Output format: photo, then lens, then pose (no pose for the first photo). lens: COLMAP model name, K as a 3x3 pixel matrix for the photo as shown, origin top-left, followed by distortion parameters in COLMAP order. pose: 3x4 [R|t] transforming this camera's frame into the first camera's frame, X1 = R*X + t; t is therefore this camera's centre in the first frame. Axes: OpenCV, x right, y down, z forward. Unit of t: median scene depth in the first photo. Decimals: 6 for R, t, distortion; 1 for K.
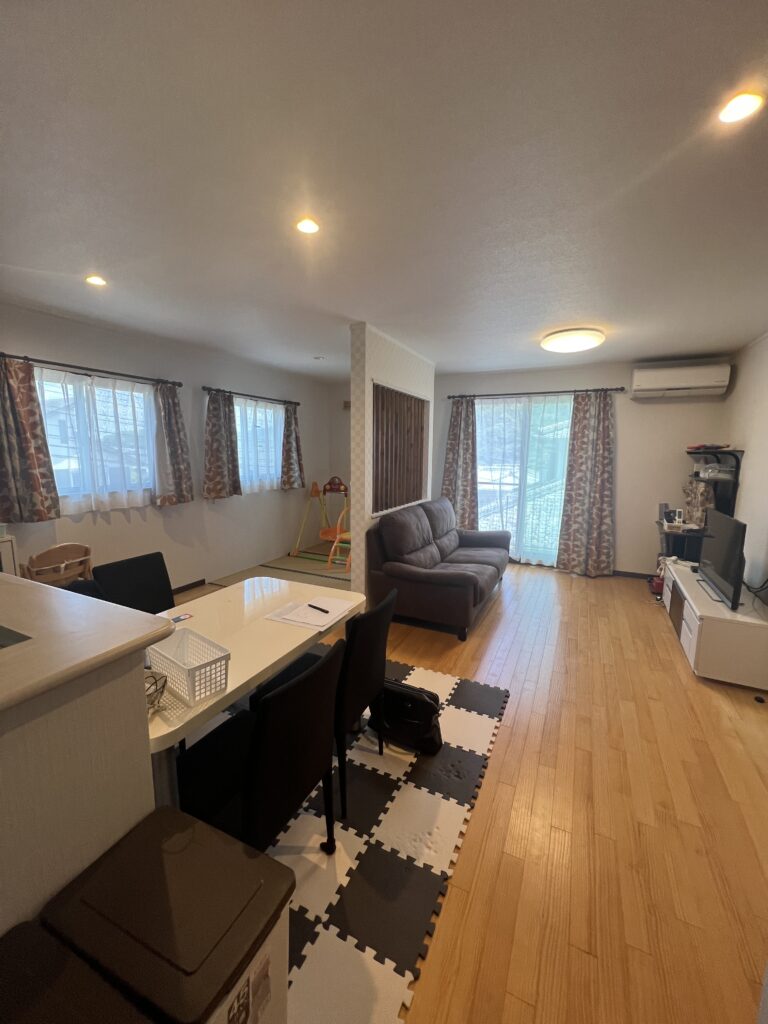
lens RADIAL K [[409.9, 0, 385.5], [0, 409.9, 513.8], [0, 0, 1]] dist [-0.001592, -0.000108]
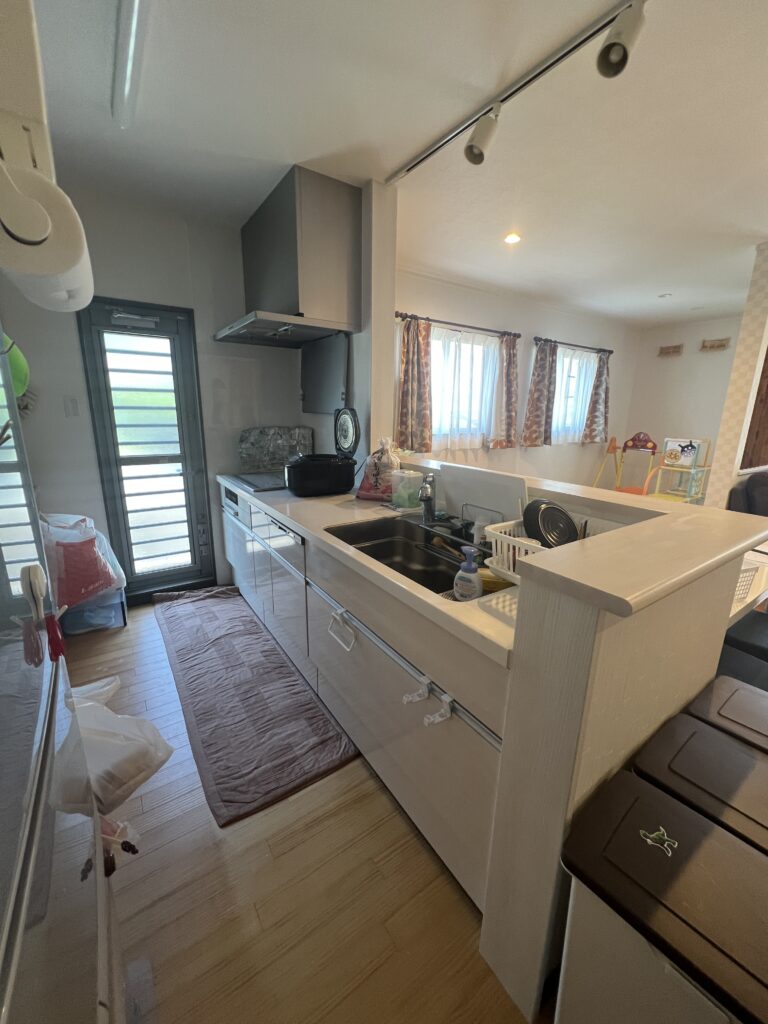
lens RADIAL K [[409.9, 0, 388.7], [0, 409.9, 509.3], [0, 0, 1]] dist [-0.001592, -0.000108]
pose [[0.870269, 0.124518, -0.476578, -0.206646], [-0.086625, 0.991131, 0.100773, 0.047766], [0.484899, -0.046416, 0.873337, -0.103918]]
